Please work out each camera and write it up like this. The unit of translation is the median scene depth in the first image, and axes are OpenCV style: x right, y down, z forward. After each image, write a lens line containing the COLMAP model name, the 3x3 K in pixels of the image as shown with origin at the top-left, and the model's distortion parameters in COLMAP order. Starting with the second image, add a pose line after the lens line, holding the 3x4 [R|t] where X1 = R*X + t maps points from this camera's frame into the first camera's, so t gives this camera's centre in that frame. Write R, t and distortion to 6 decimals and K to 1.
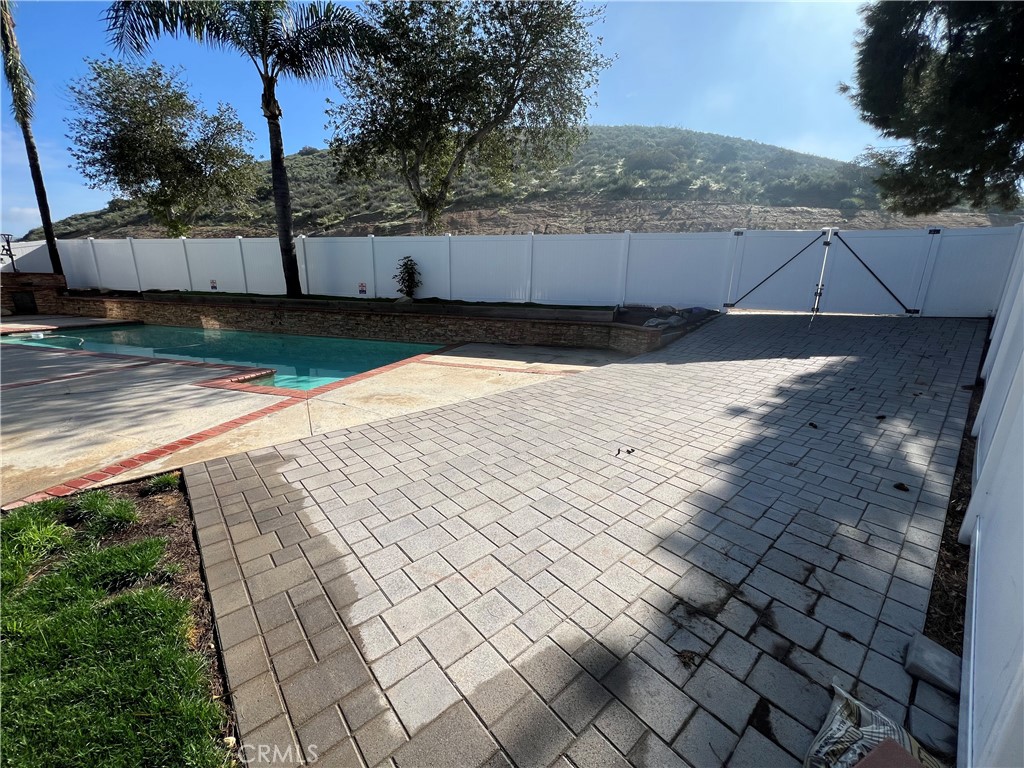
lens RADIAL K [[410.1, 0, 513.2], [0, 410.1, 388.1], [0, 0, 1]] dist [0.001041, -0.000253]
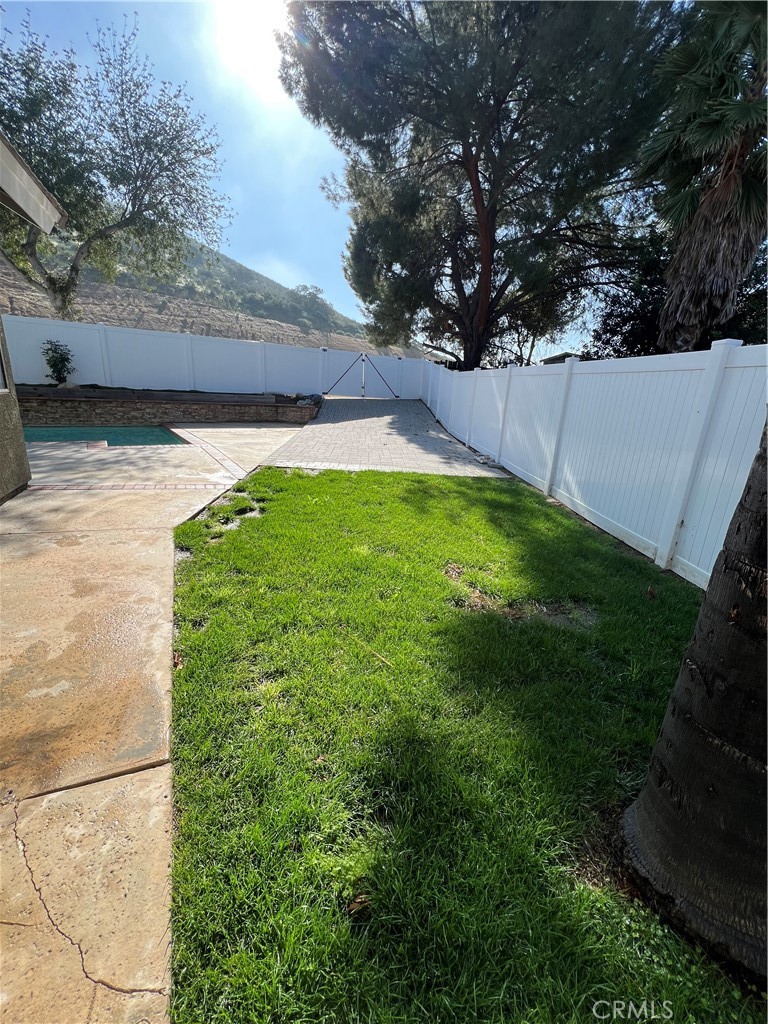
lens RADIAL K [[410.1, 0, 380.5], [0, 410.1, 510.8], [0, 0, 1]] dist [0.001041, -0.000253]
pose [[0.634307, -0.204512, 0.745539, -0.569814], [0.159546, 0.978244, 0.132604, 0.069307], [-0.756439, 0.034837, 0.653136, -0.211824]]
